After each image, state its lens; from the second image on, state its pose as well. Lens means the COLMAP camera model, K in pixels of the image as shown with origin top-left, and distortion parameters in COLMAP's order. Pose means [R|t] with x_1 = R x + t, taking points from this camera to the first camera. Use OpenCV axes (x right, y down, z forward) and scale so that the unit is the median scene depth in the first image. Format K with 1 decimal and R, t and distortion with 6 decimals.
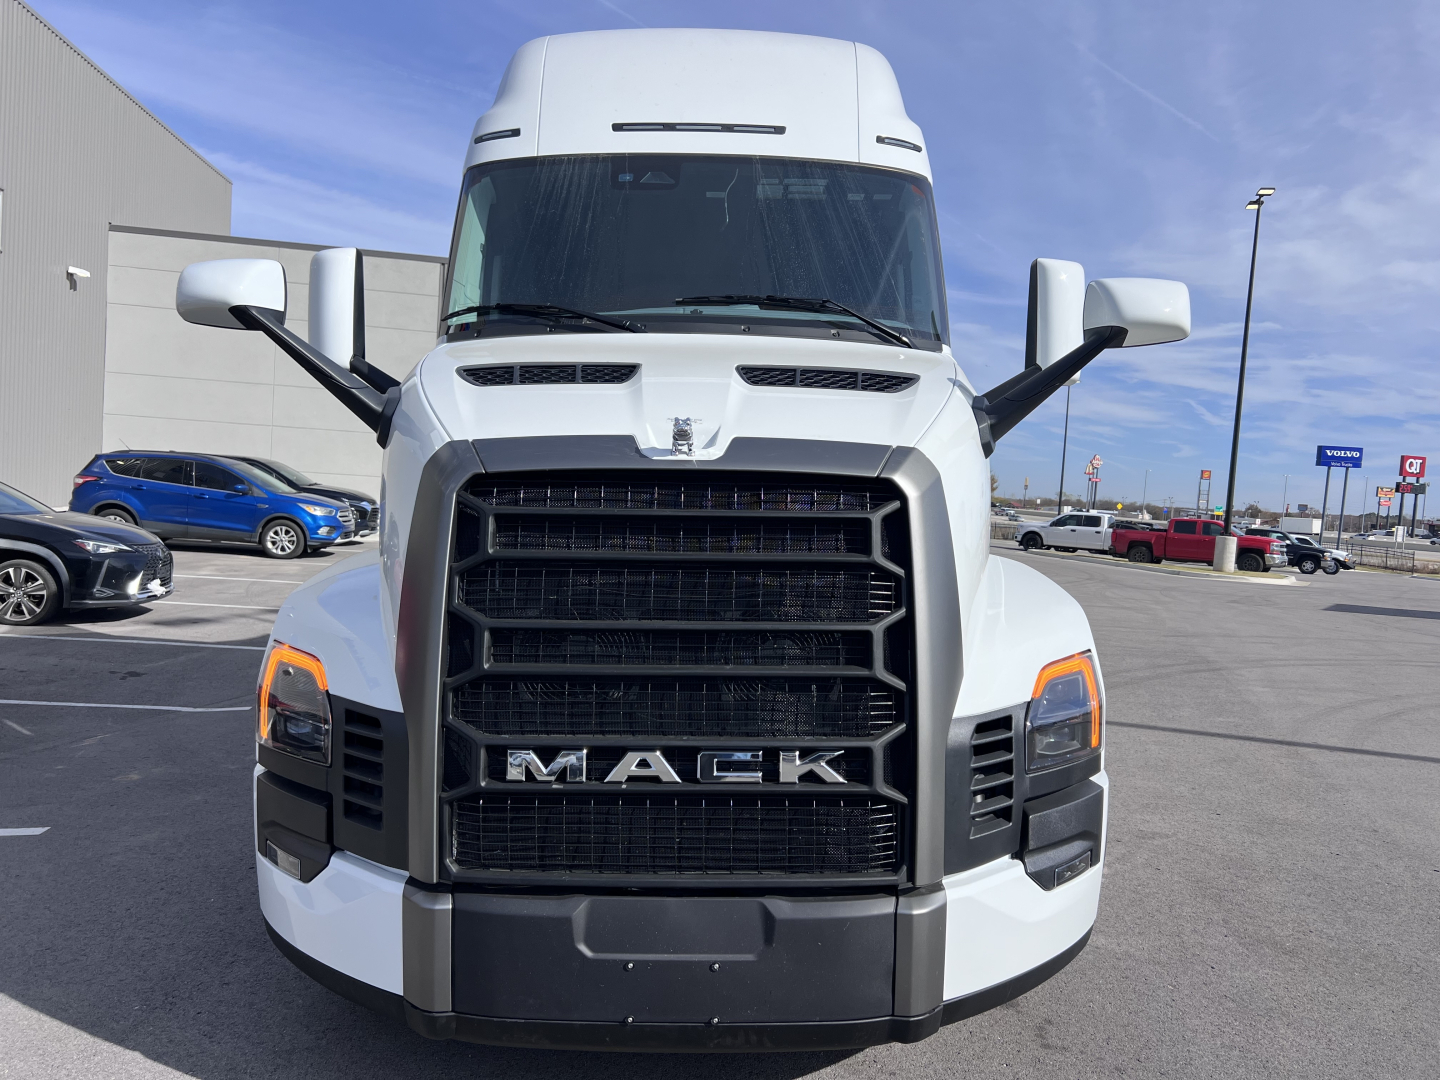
lens RADIAL K [[1080.4, 0, 720.0], [0, 1080.4, 540.0], [0, 0, 1]] dist [0.060327, -0.063761]
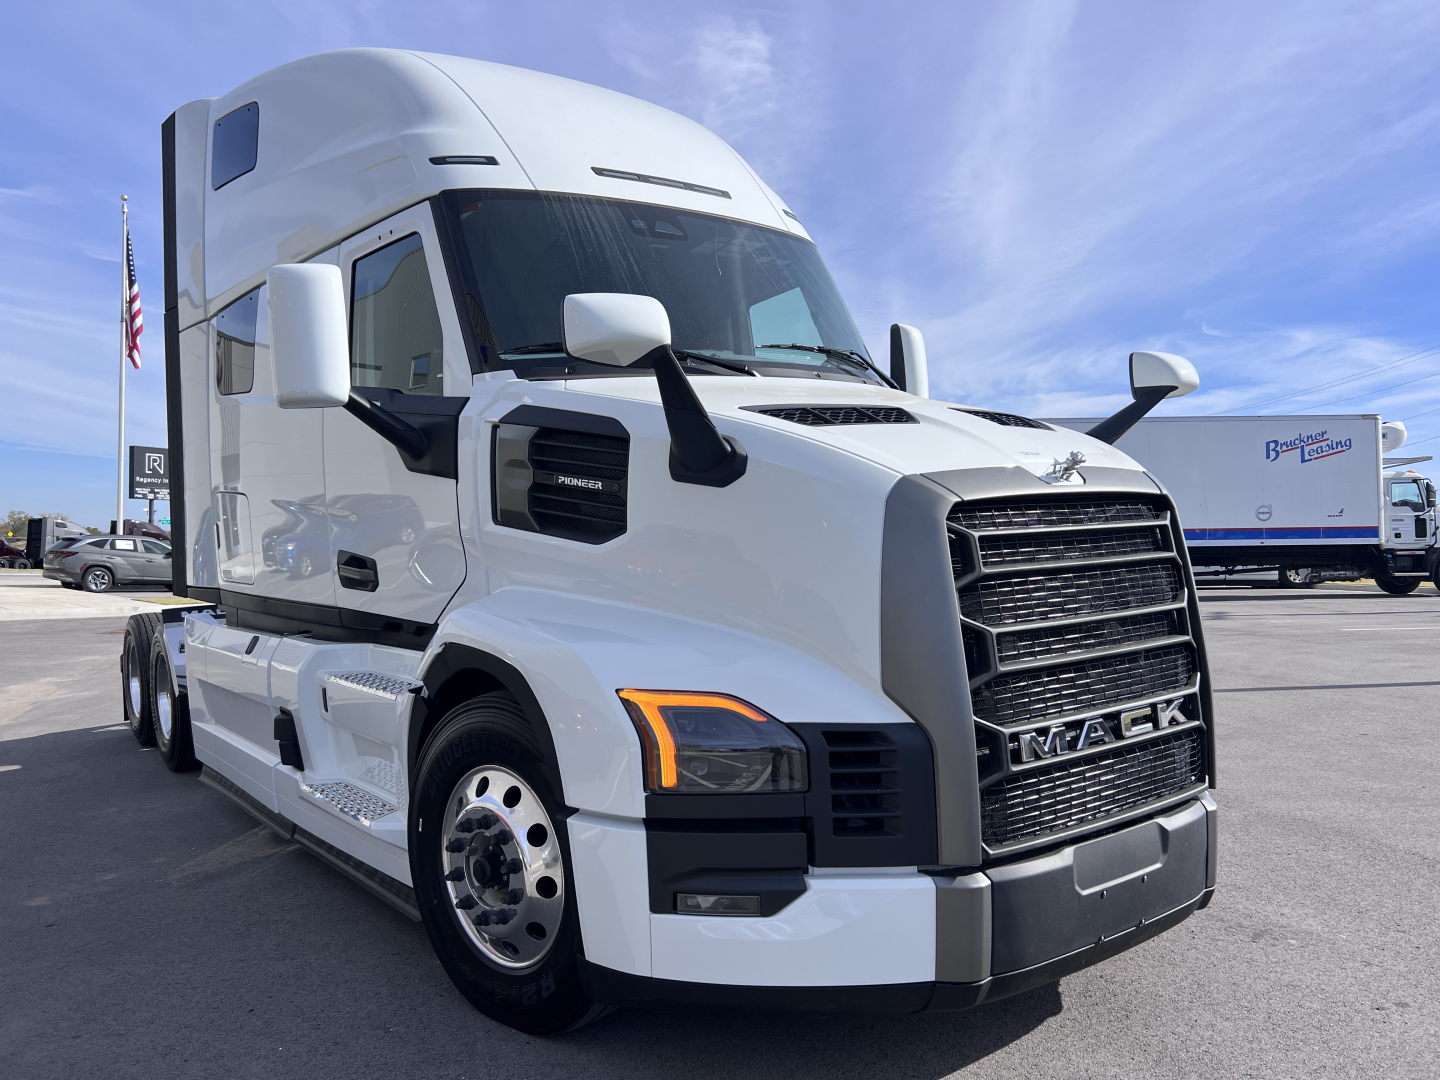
lens RADIAL K [[1080.4, 0, 720.0], [0, 1080.4, 540.0], [0, 0, 1]] dist [0.060327, -0.063761]
pose [[0.812143, -0.054333, 0.580924, -1.112543], [0.072551, 0.997331, -0.008149, -0.031563], [-0.578931, 0.048765, 0.813917, 0.216570]]
